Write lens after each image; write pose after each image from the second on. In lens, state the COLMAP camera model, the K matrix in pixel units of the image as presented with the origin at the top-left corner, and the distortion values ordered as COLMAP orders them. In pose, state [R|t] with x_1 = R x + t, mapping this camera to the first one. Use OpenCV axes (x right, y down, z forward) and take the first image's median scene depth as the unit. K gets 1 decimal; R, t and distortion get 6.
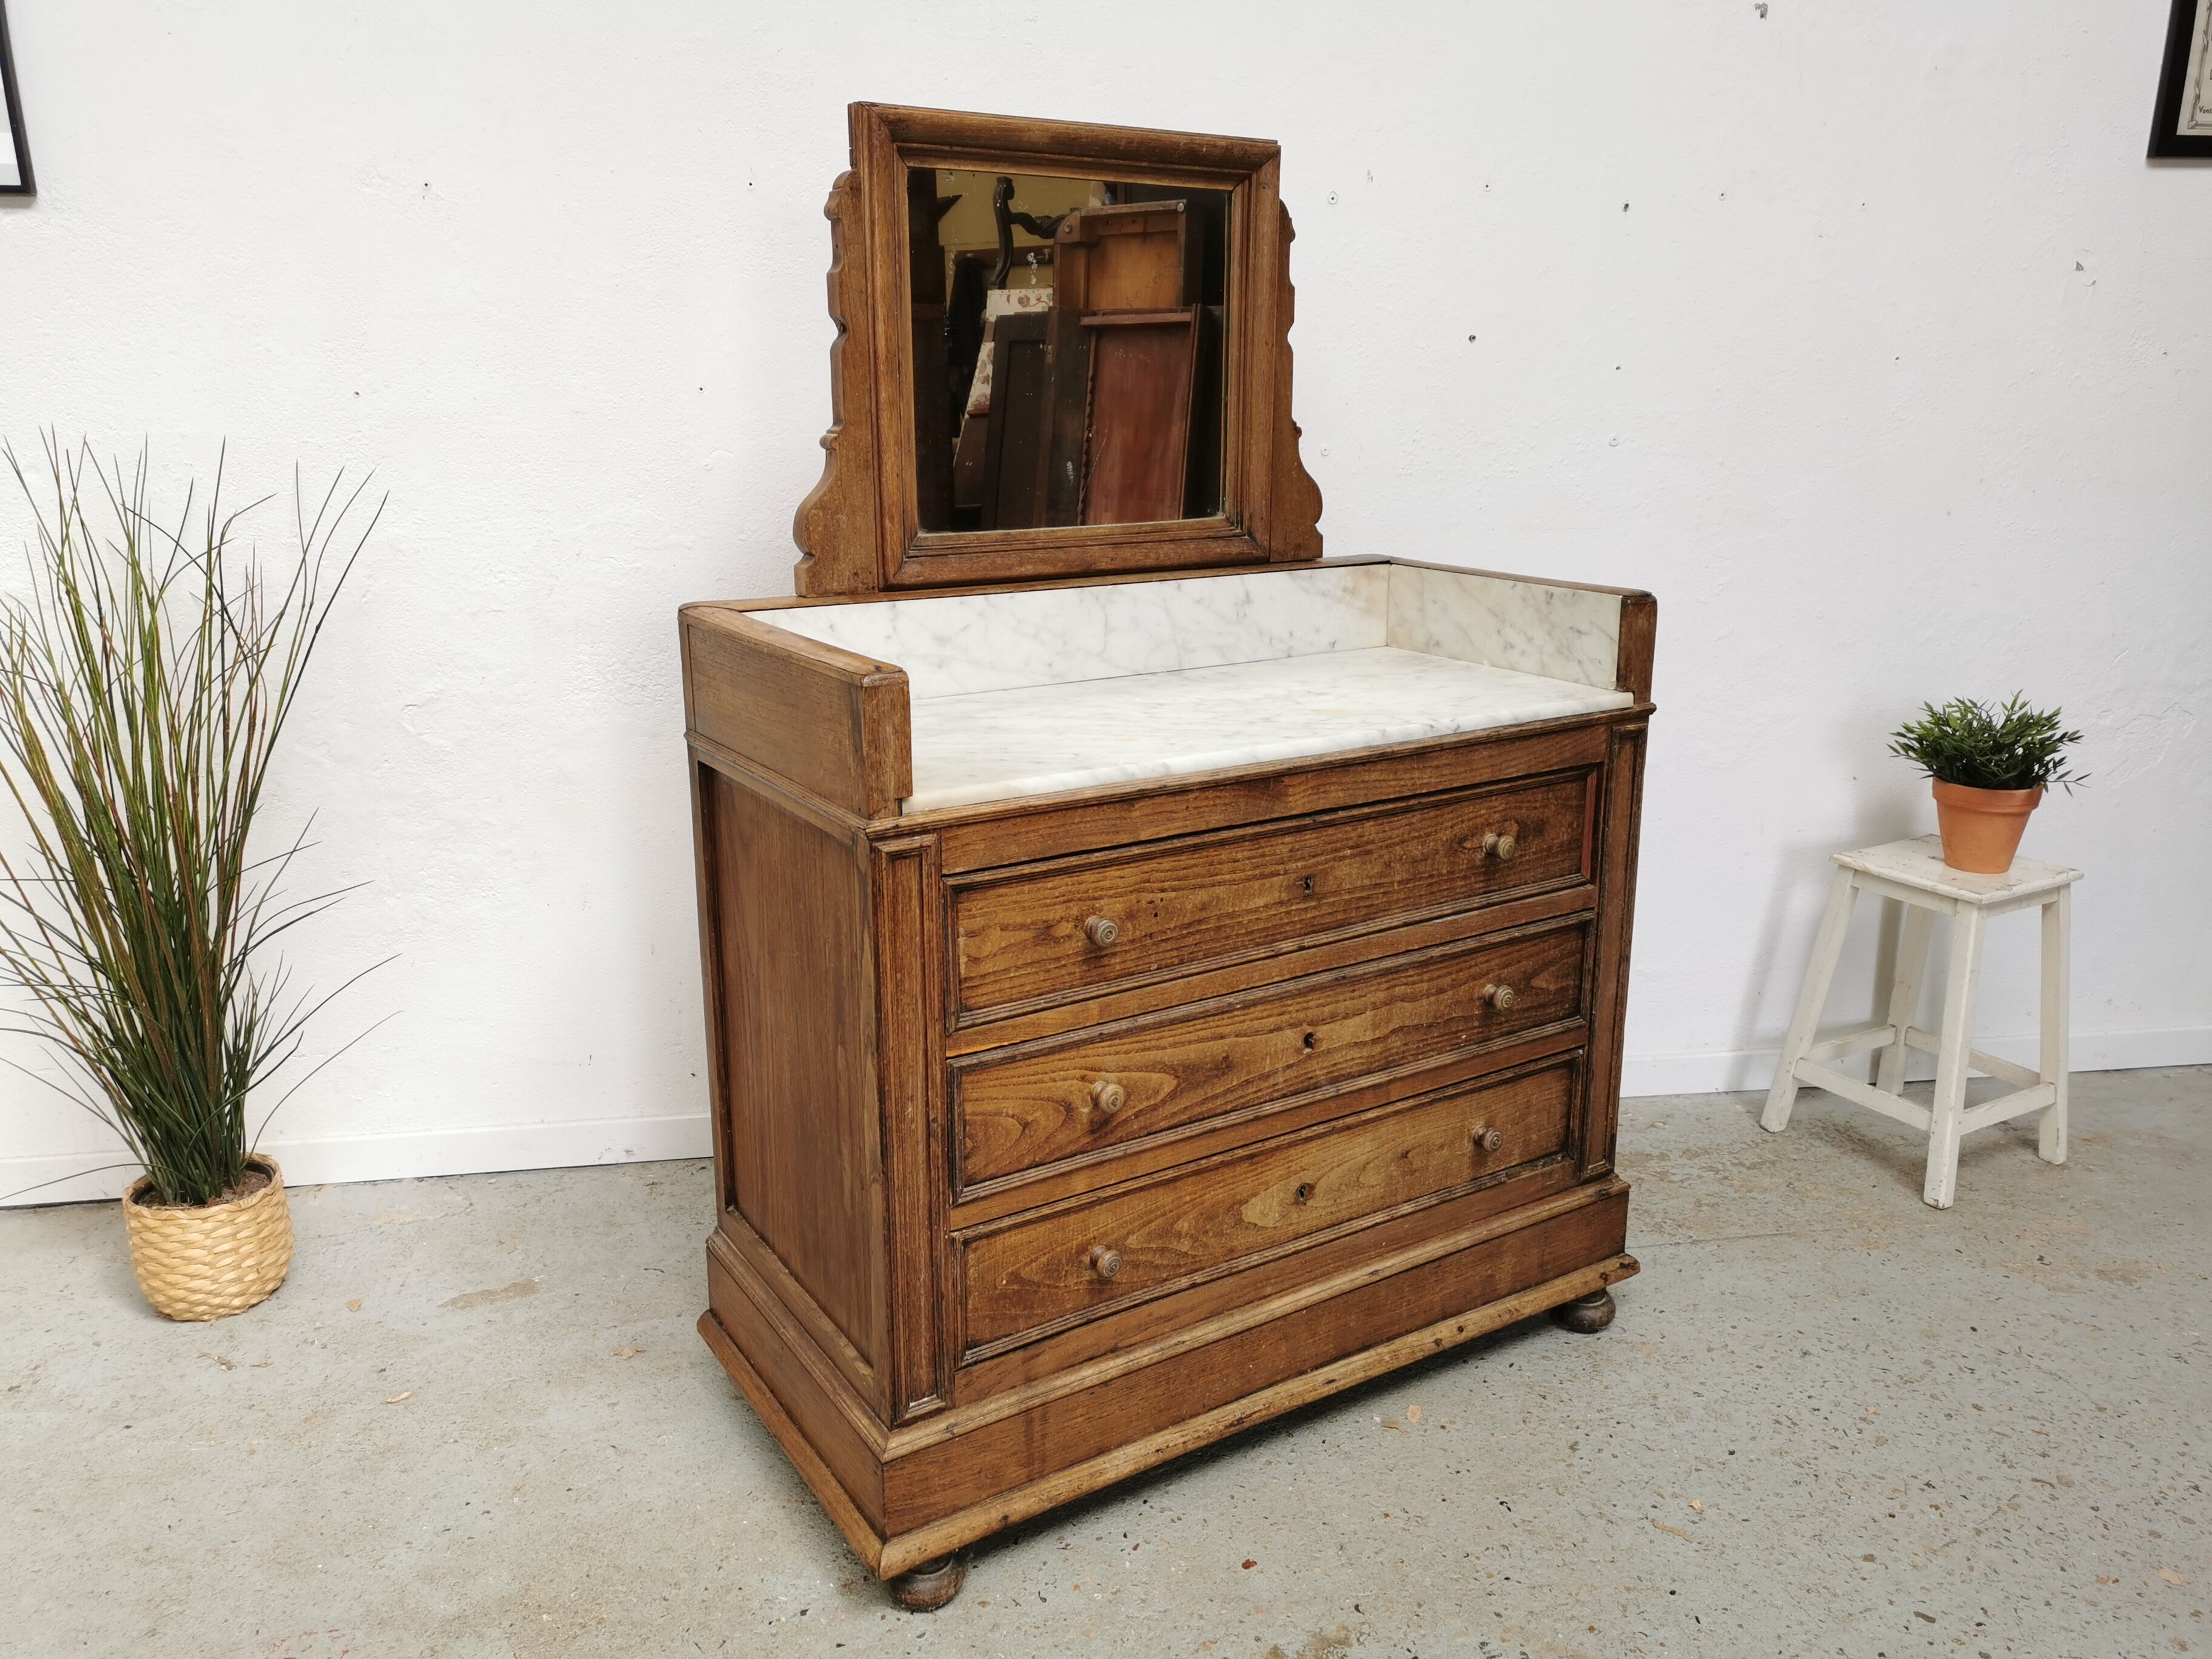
lens RADIAL K [[1701.1, 0, 1108.2], [0, 1701.1, 830.2], [0, 0, 1]] dist [0.056070, -0.043625]
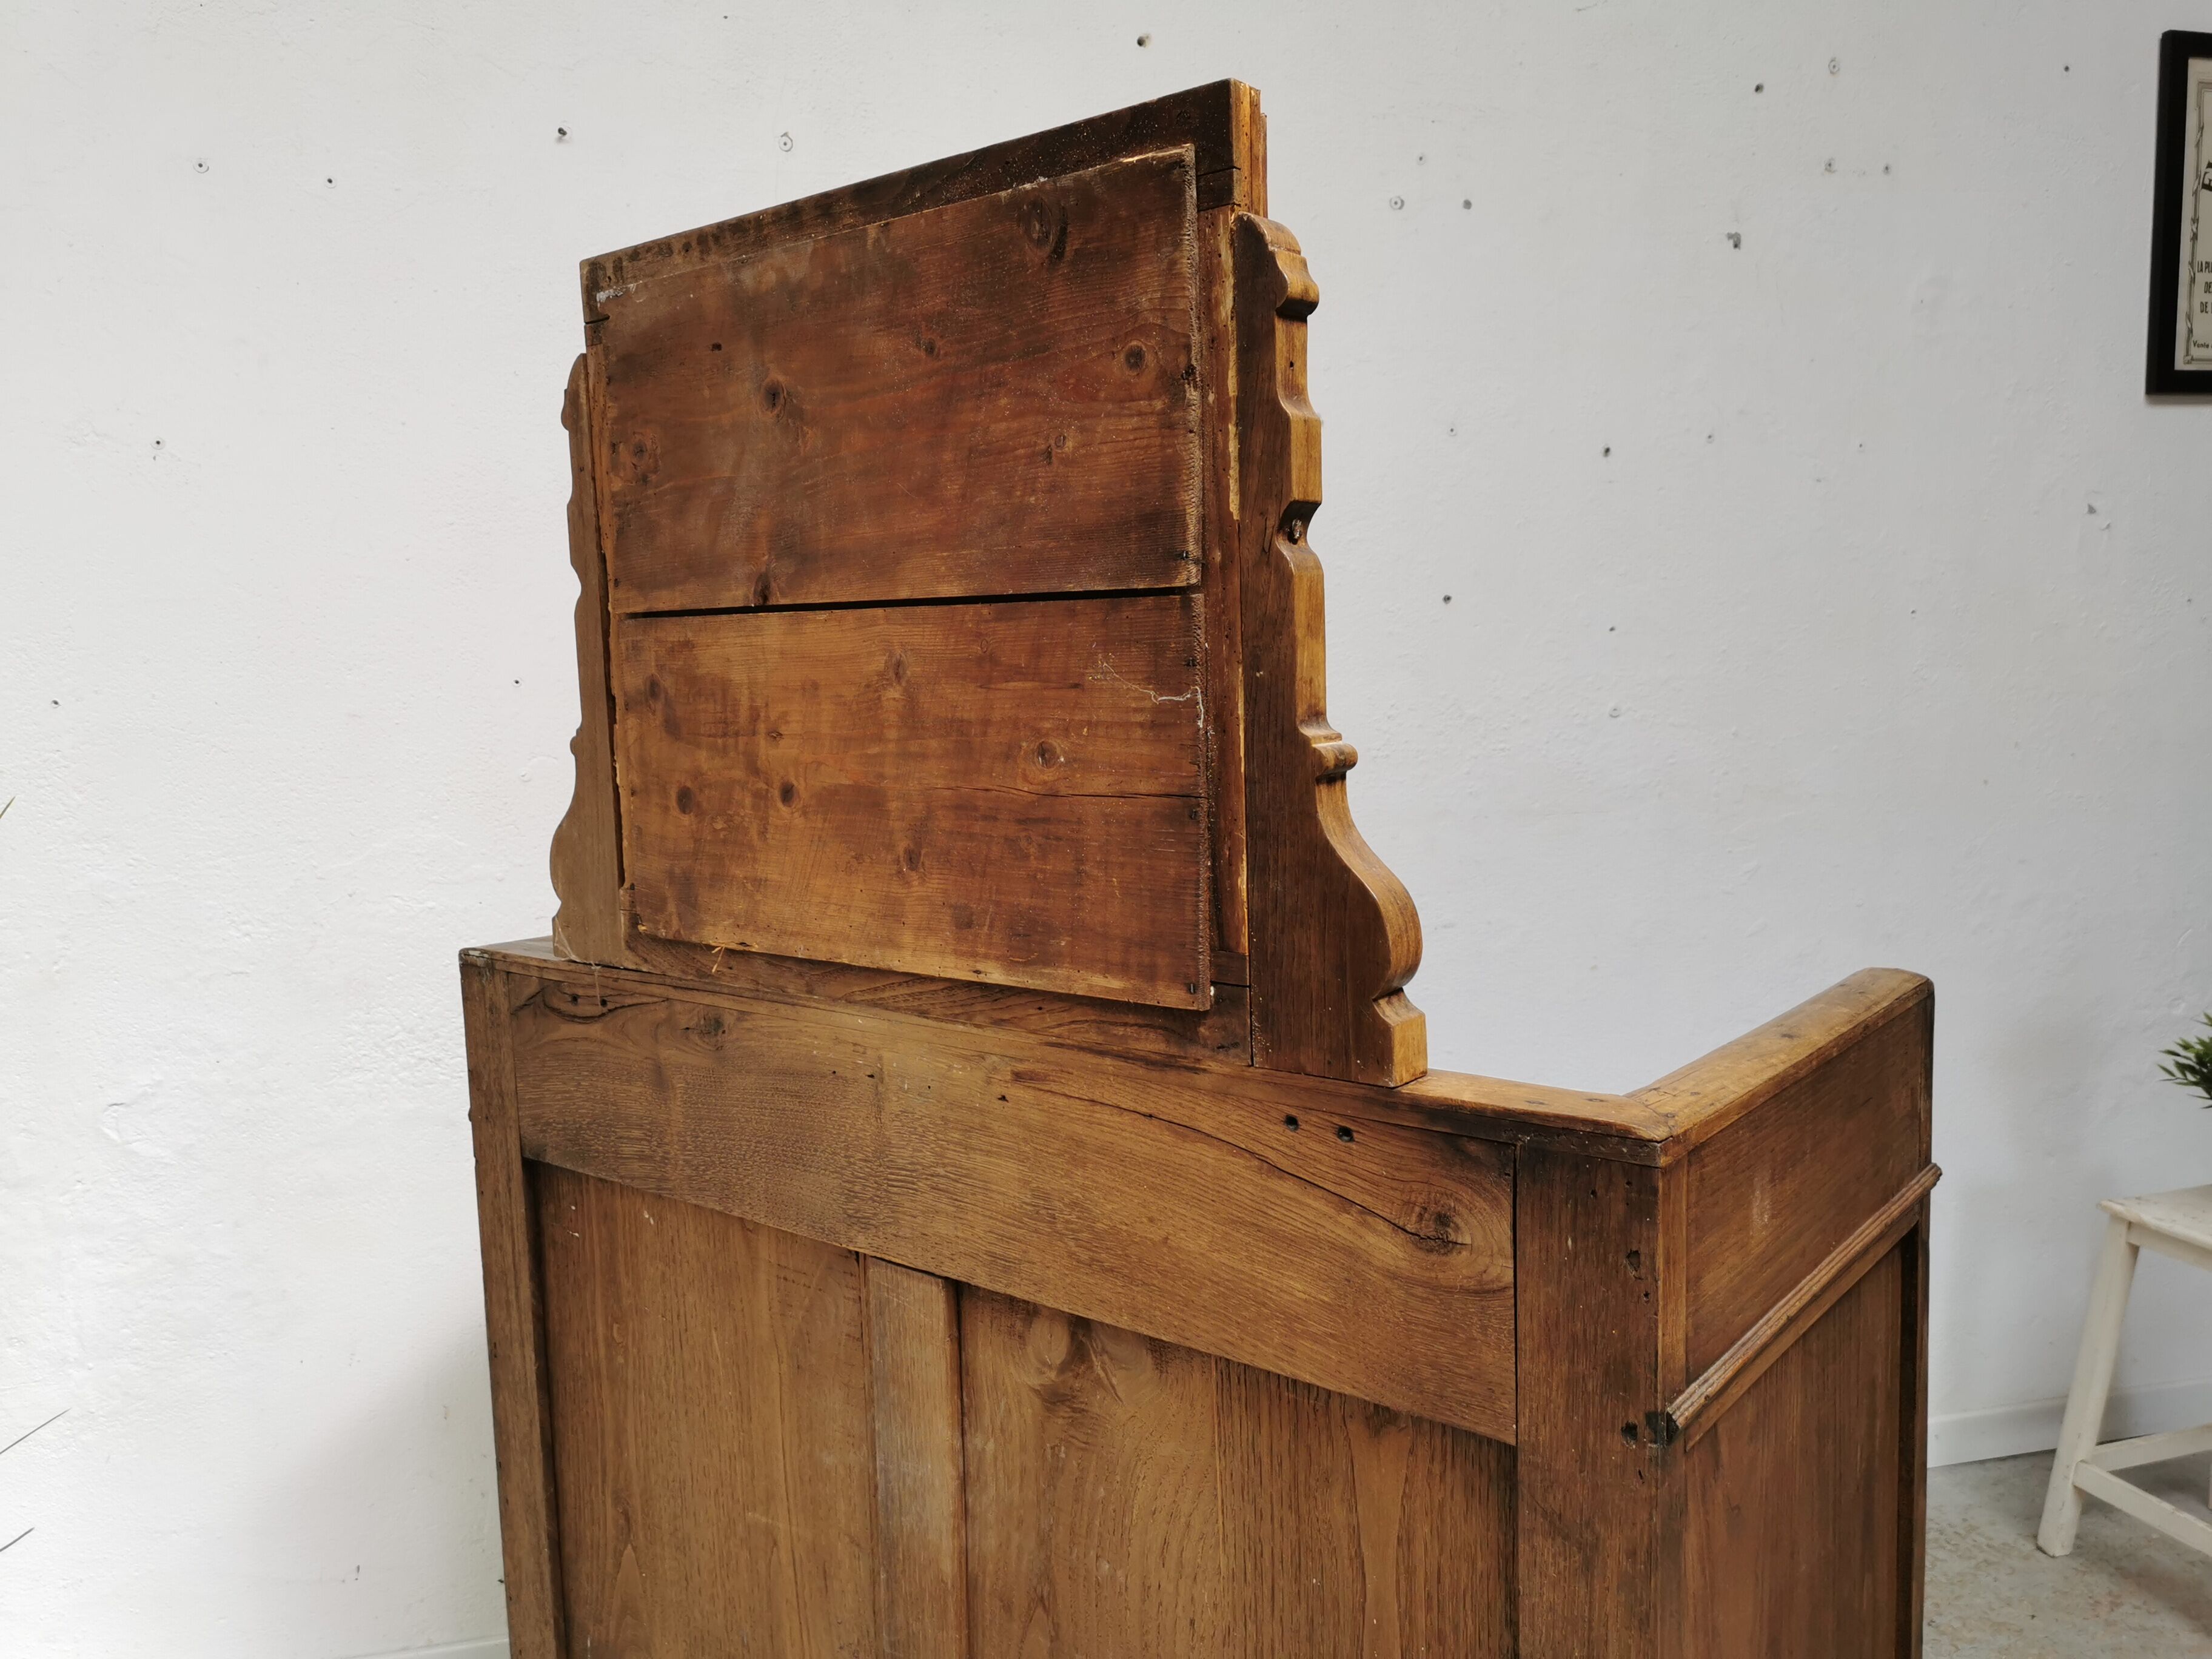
lens RADIAL K [[1706.1, 0, 1106.7], [0, 1706.1, 830.5], [0, 0, 1]] dist [0.059843, -0.058658]
pose [[0.995281, -0.039100, 0.088809, -0.049005], [0.053839, 0.983943, -0.170171, -0.049396], [-0.080730, 0.174150, 0.981404, 0.258956]]
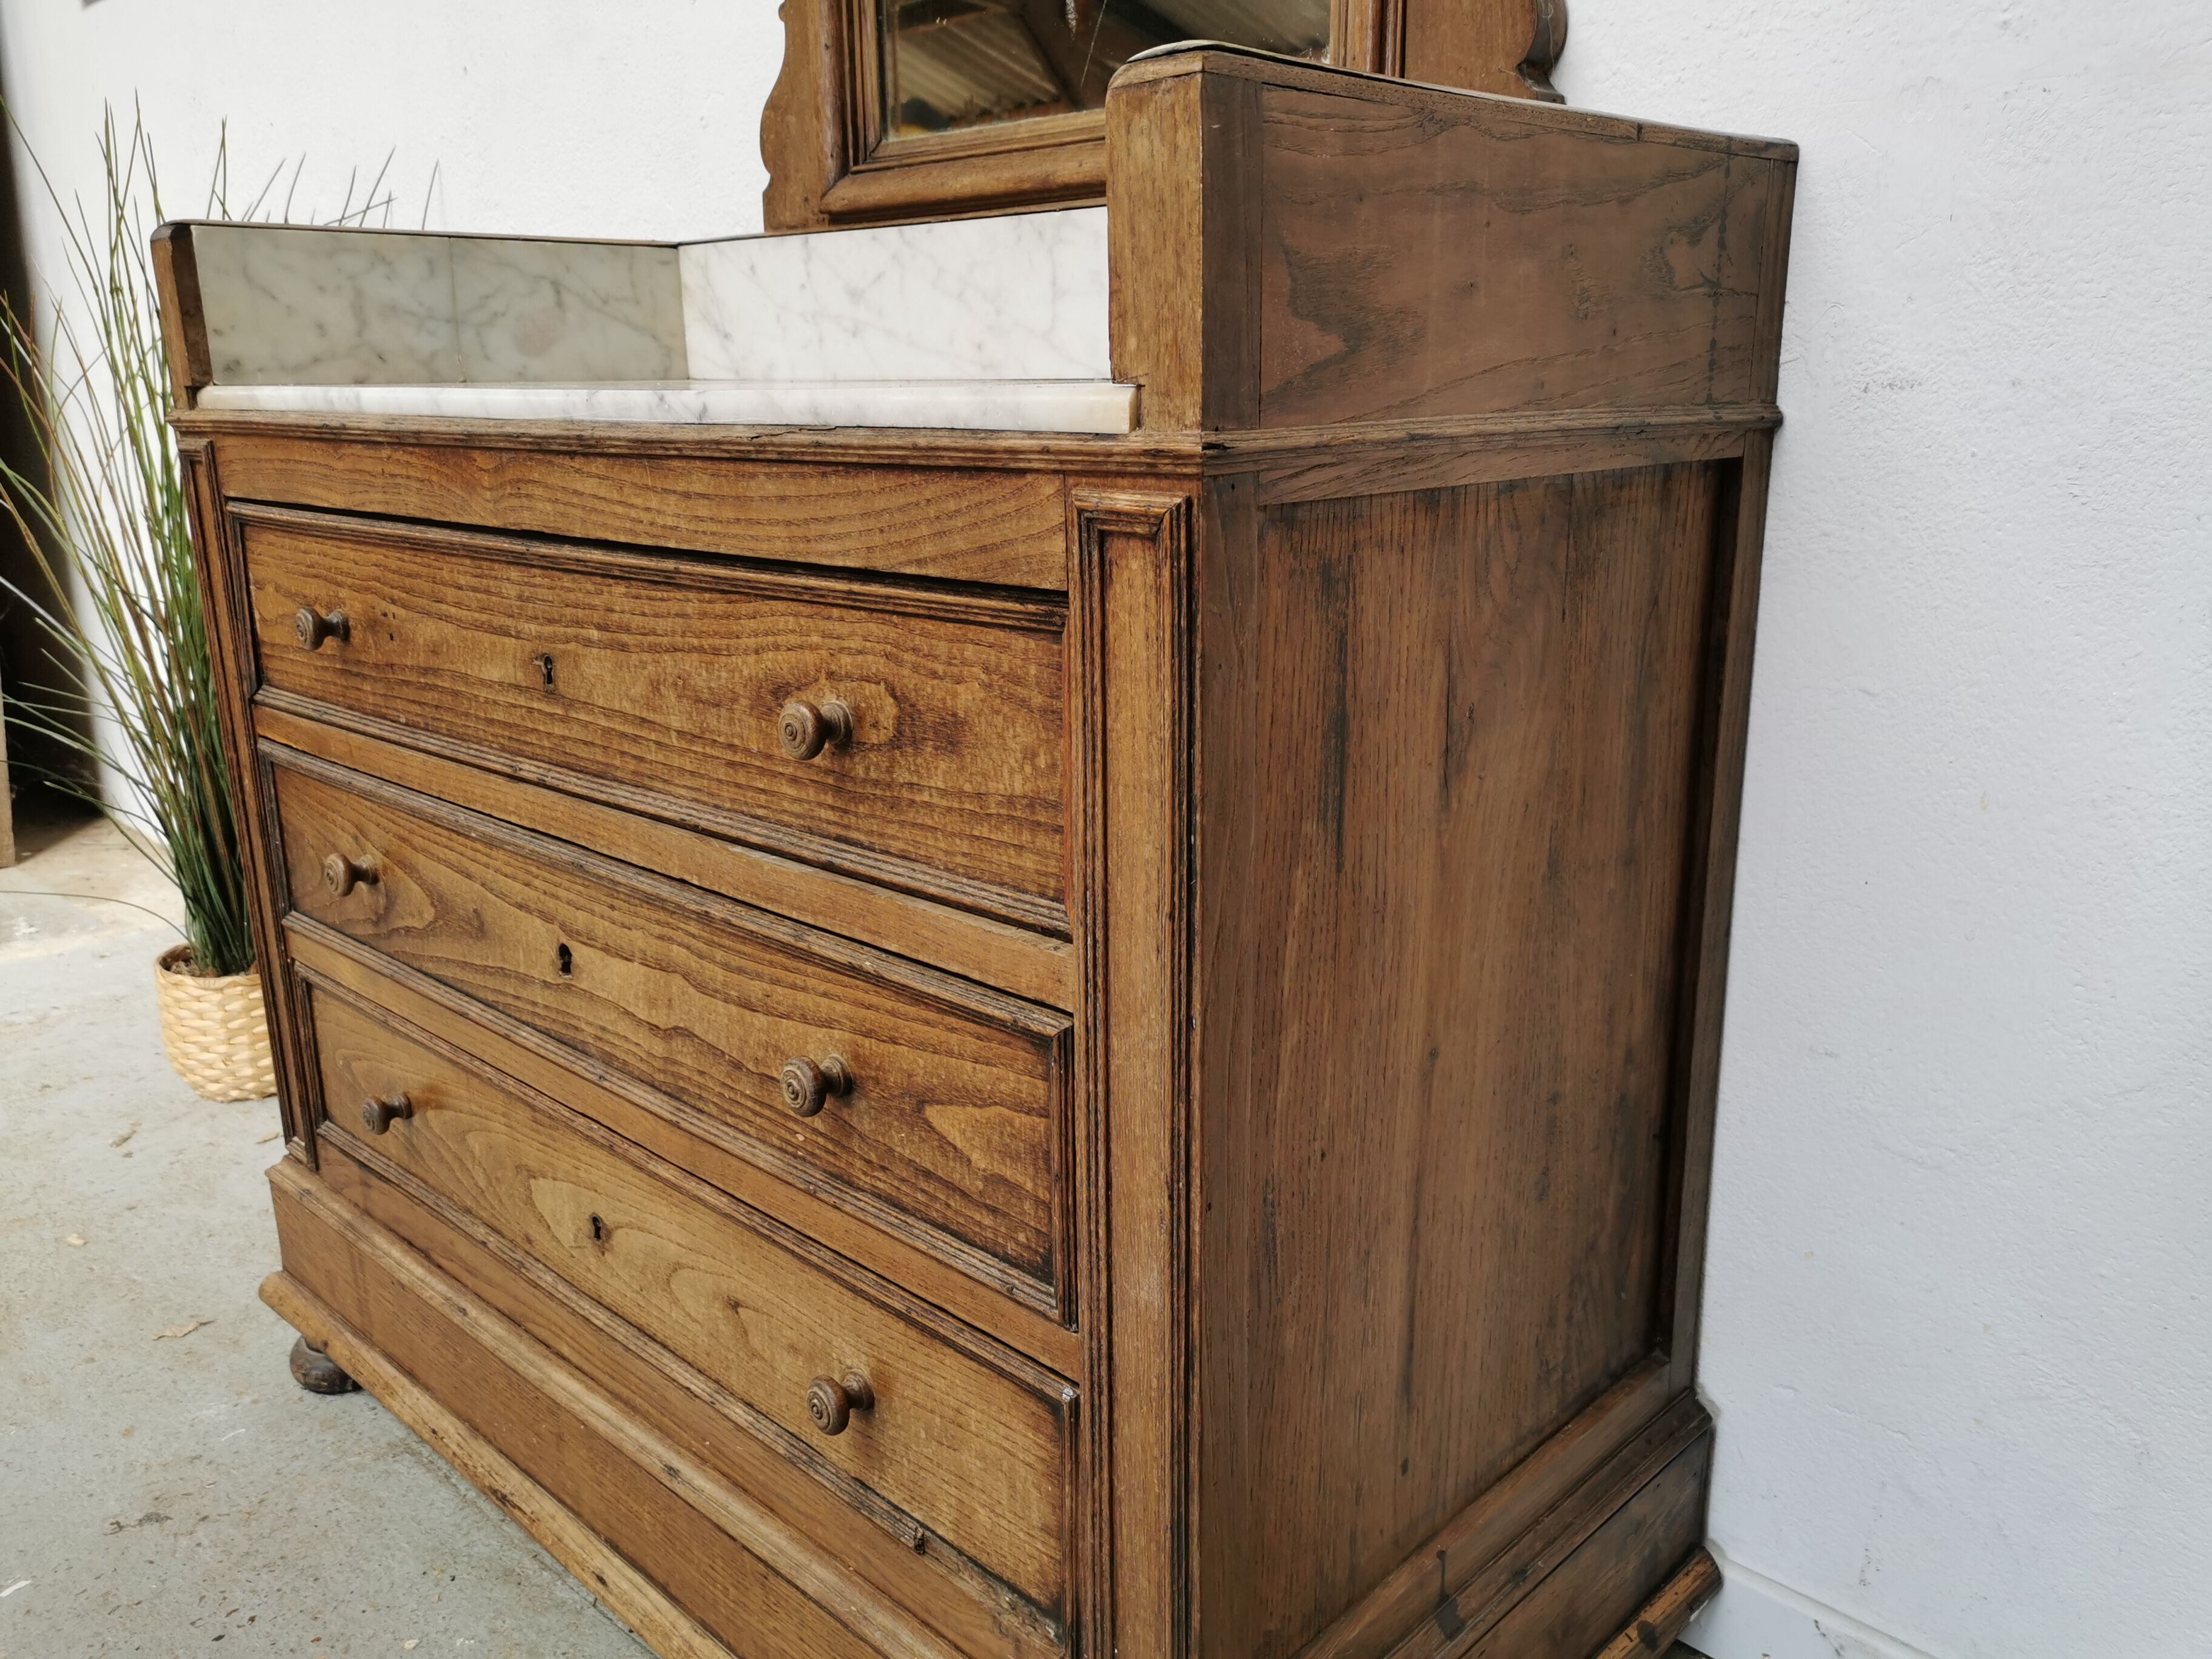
lens RADIAL K [[1710.5, 0, 1106.0], [0, 1710.5, 829.5], [0, 0, 1]] dist [0.061979, -0.069718]
pose [[0.231321, 0.248360, -0.940642, 0.664413], [-0.240190, 0.951516, 0.192164, -0.066489], [0.942762, 0.181482, 0.279759, 0.979306]]
